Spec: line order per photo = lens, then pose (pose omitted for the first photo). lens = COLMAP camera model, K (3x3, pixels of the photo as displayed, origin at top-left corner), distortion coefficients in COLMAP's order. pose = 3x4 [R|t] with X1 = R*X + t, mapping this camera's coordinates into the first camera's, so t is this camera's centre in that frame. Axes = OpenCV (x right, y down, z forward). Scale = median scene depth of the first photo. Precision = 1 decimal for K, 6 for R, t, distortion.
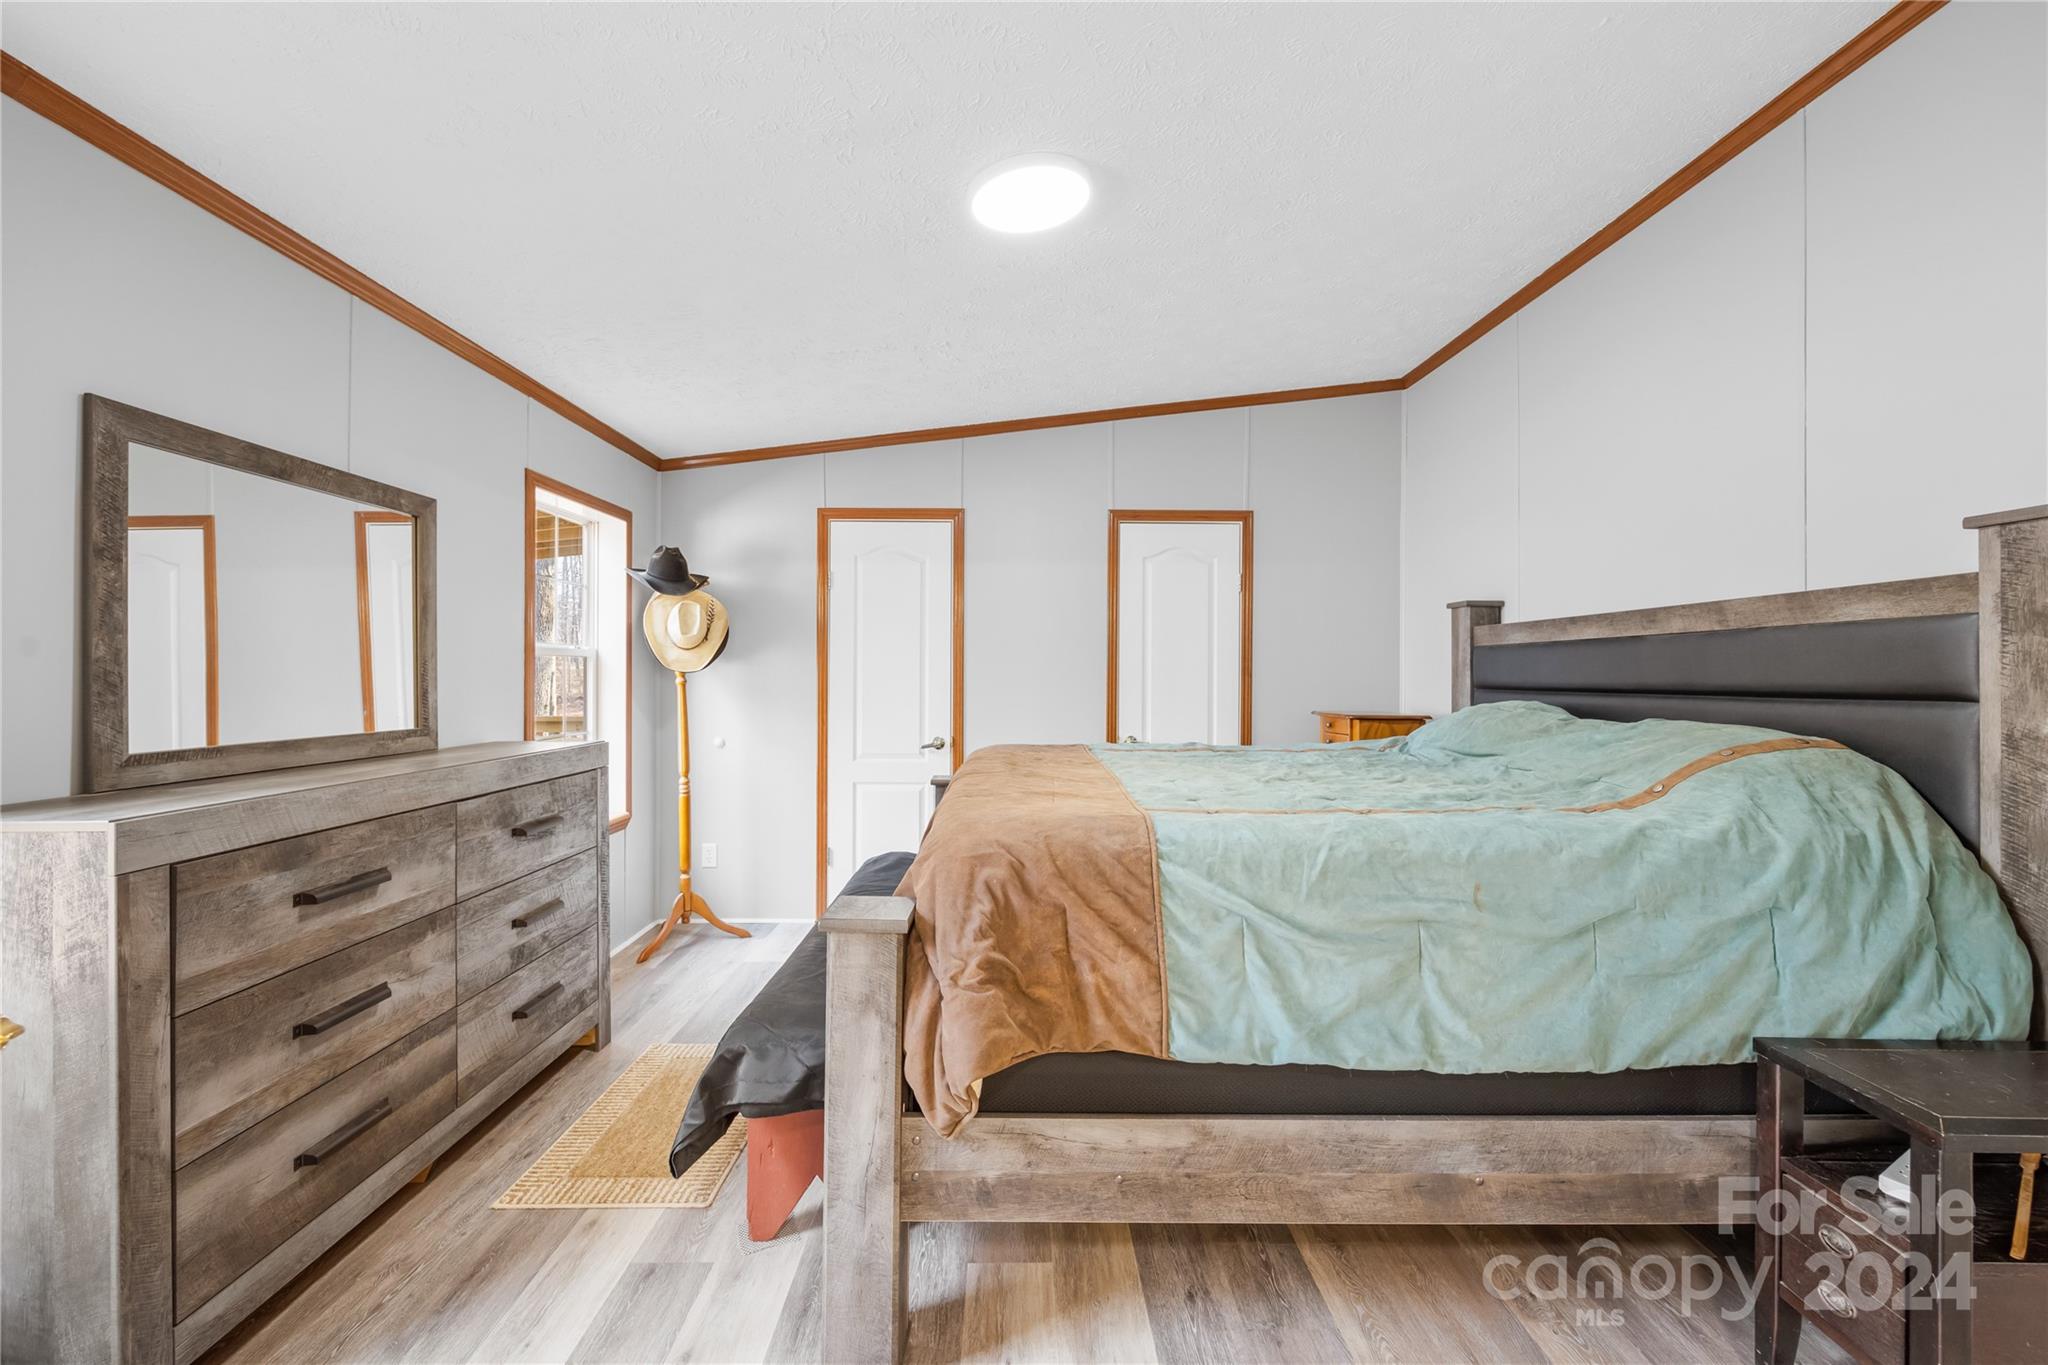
lens RADIAL K [[838.5, 0, 1019.8], [0, 838.5, 674.3], [0, 0, 1]] dist [-0.002485, -0.000579]
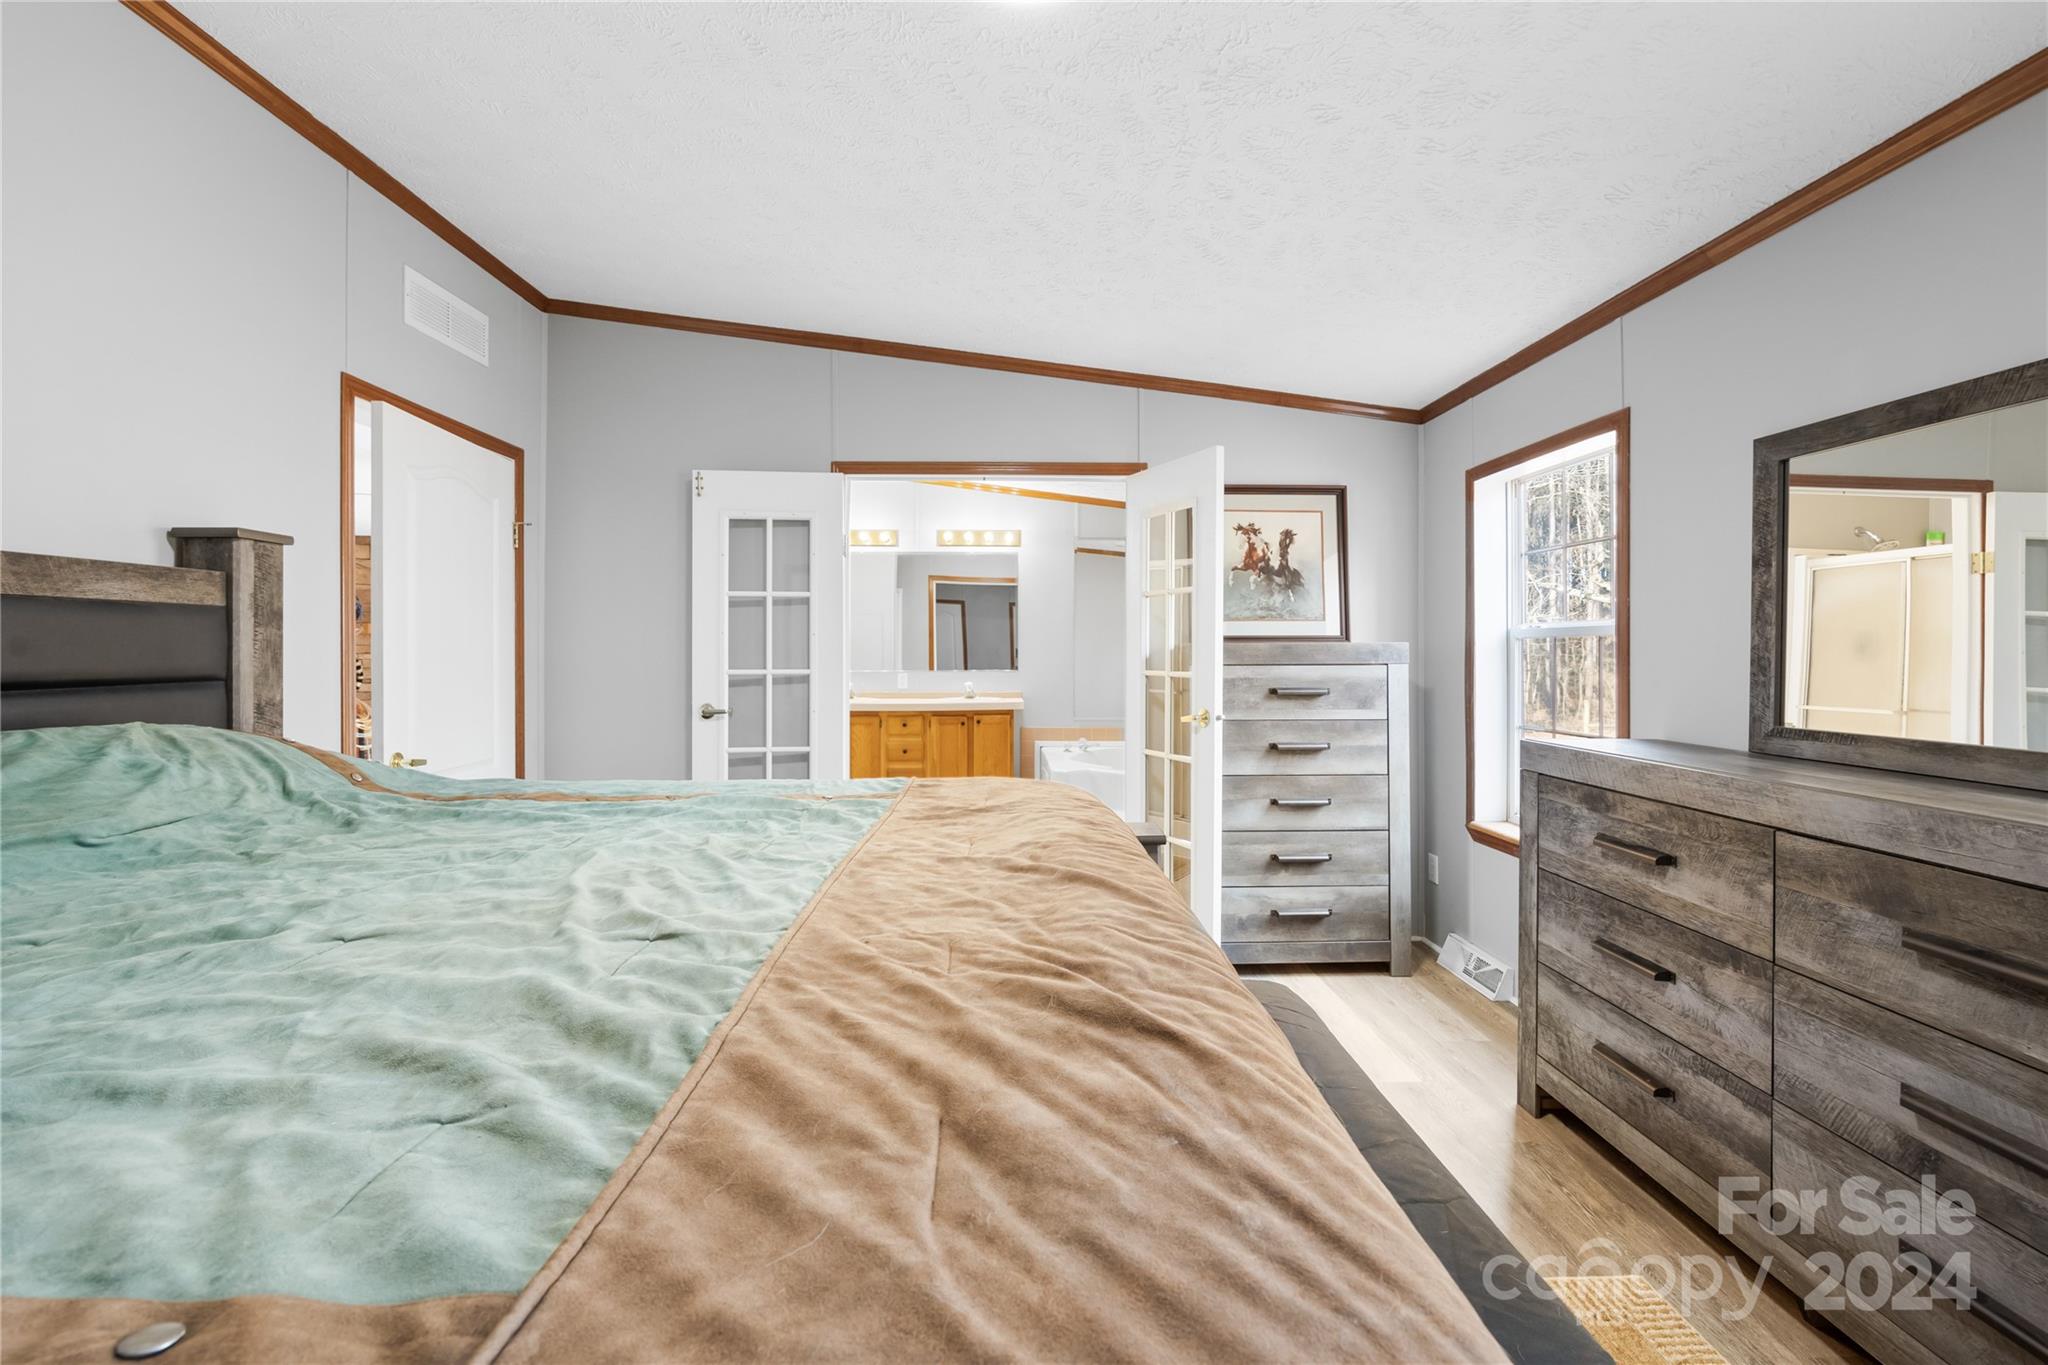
lens RADIAL K [[838.5, 0, 1029.0], [0, 838.5, 667.8], [0, 0, 1]] dist [-0.002485, -0.000579]
pose [[-0.999738, -0.000649, -0.022892, 0.022711], [-0.001043, 0.999851, 0.017203, -0.006933], [0.022878, 0.017223, -0.999590, 2.006596]]
